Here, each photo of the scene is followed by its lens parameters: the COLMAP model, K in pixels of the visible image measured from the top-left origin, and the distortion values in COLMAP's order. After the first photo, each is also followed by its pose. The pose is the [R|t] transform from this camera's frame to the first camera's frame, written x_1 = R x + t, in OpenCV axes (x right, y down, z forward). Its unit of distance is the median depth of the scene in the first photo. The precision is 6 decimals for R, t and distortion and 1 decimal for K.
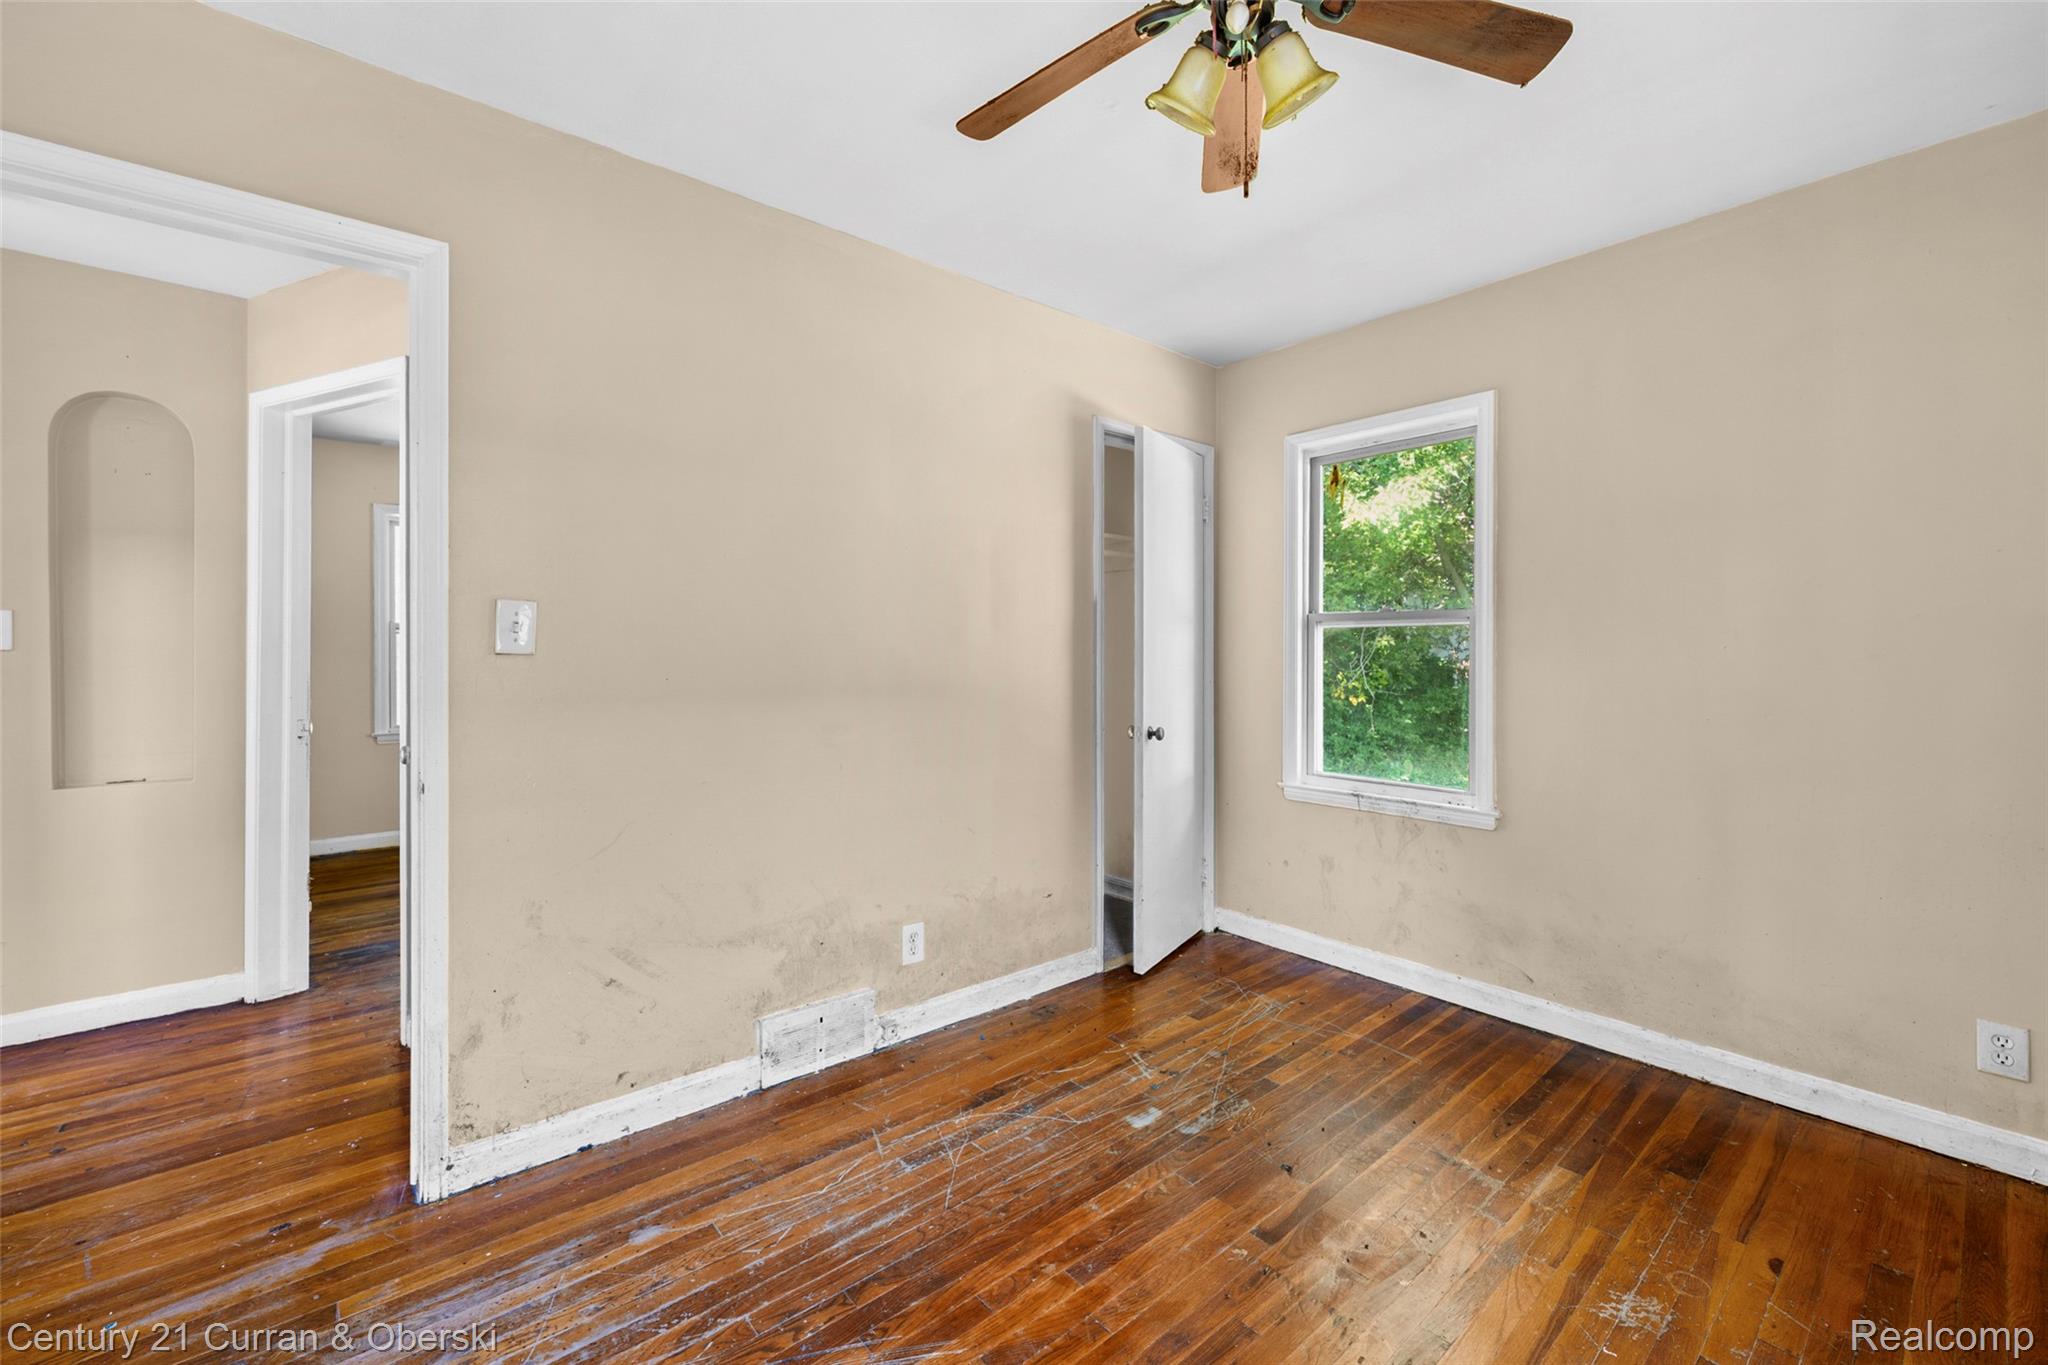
lens RADIAL K [[829.9, 0, 1030.4], [0, 829.9, 658.8], [0, 0, 1]] dist [-0.000109, -0.000097]
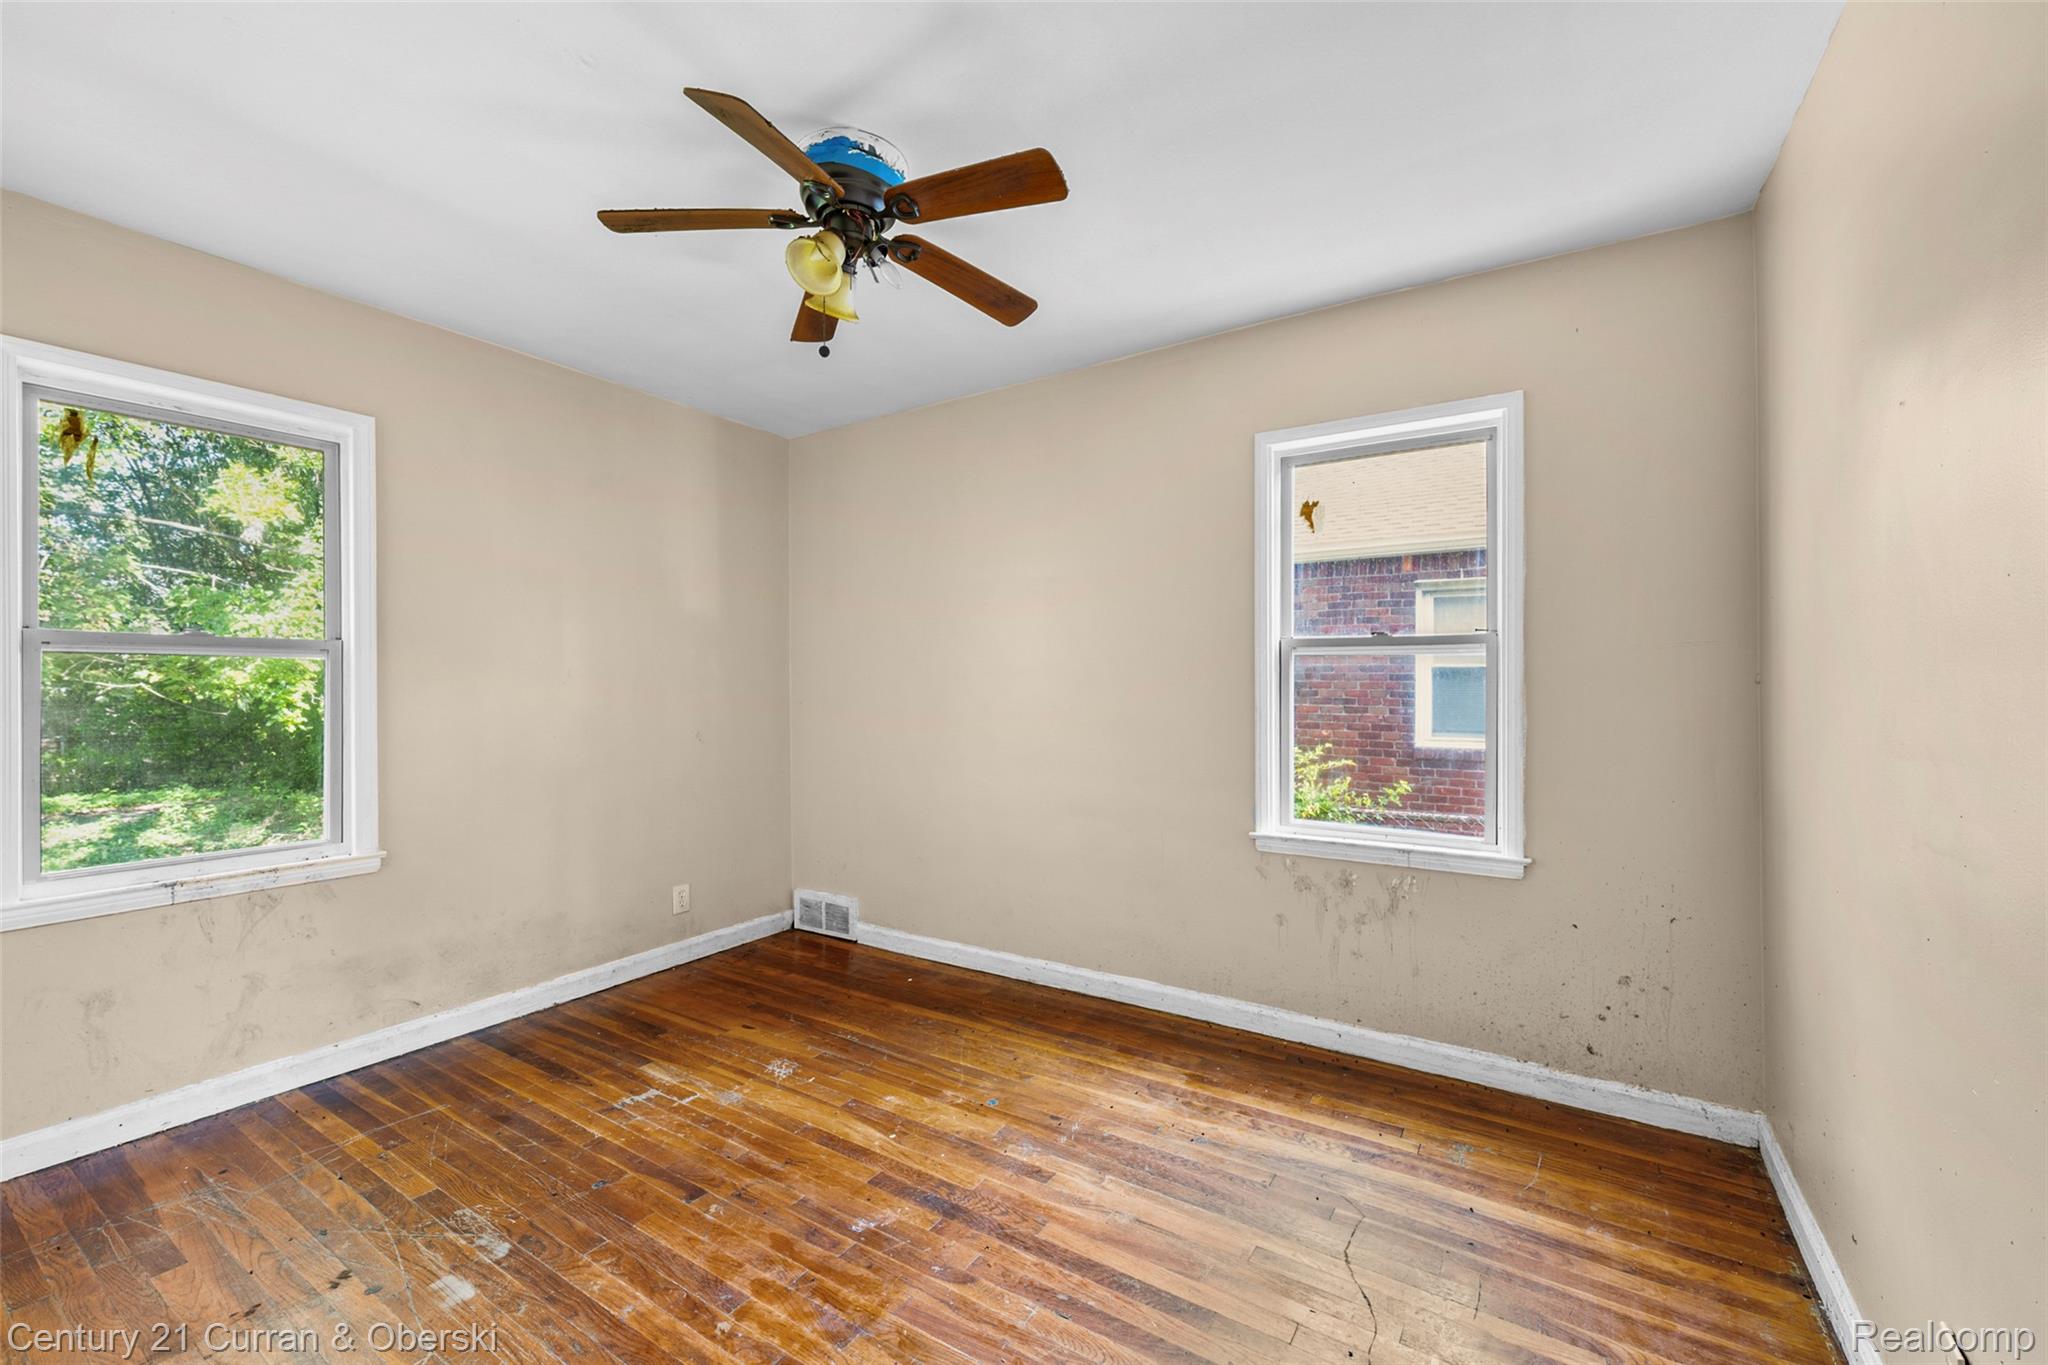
lens RADIAL K [[836.3, 0, 1019.8], [0, 836.3, 686.2], [0, 0, 1]] dist [-0.000386, -0.000014]
pose [[-0.283679, -0.001279, 0.958918, -0.710435], [0.010962, 0.999929, 0.004576, -0.007777], [-0.958857, 0.011810, -0.283645, 0.661337]]
